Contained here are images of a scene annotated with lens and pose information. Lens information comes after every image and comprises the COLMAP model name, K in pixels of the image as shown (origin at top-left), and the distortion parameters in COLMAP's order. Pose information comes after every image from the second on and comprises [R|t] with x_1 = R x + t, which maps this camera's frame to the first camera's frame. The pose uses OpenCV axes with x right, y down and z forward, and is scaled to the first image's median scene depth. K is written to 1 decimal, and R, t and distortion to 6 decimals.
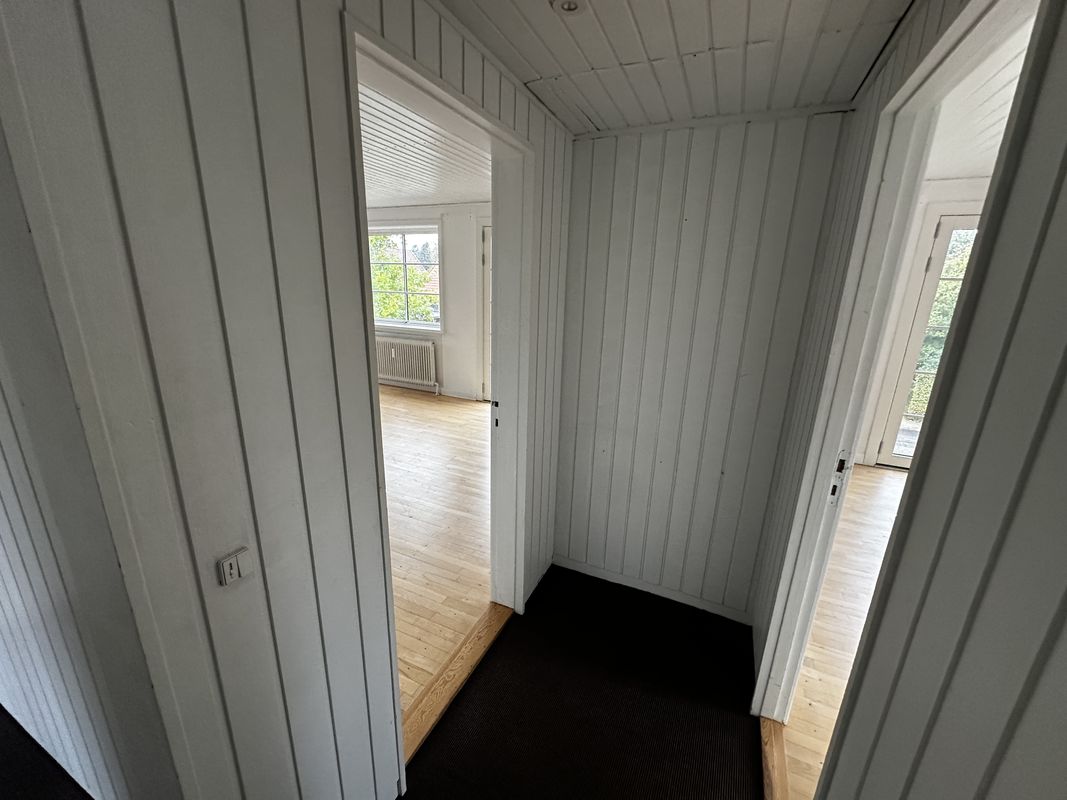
lens RADIAL K [[427.5, 0, 534.3], [0, 427.5, 401.5], [0, 0, 1]] dist [-0.000913, 0.000482]
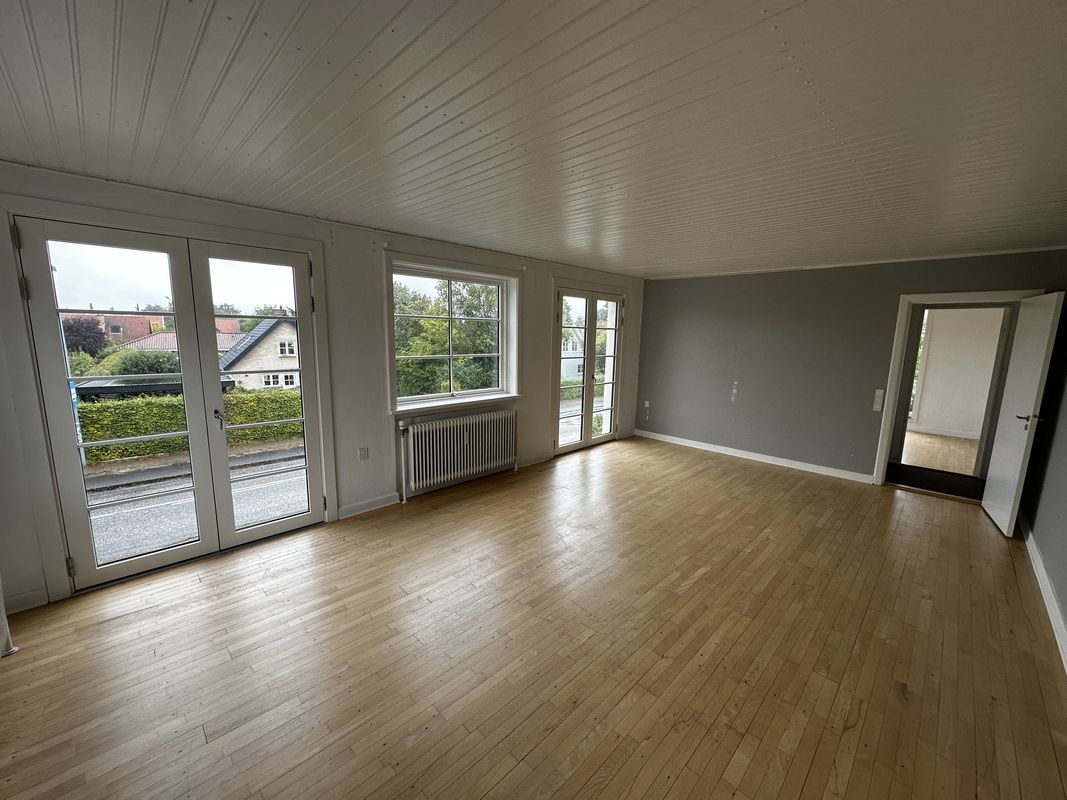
lens RADIAL K [[427.5, 0, 543.0], [0, 427.5, 378.2], [0, 0, 1]] dist [-0.000913, 0.000482]
pose [[0.334060, -0.125618, 0.934143, -0.977347], [0.245155, 0.968549, 0.042575, -0.215128], [-0.910112, 0.214787, 0.354349, 0.616682]]
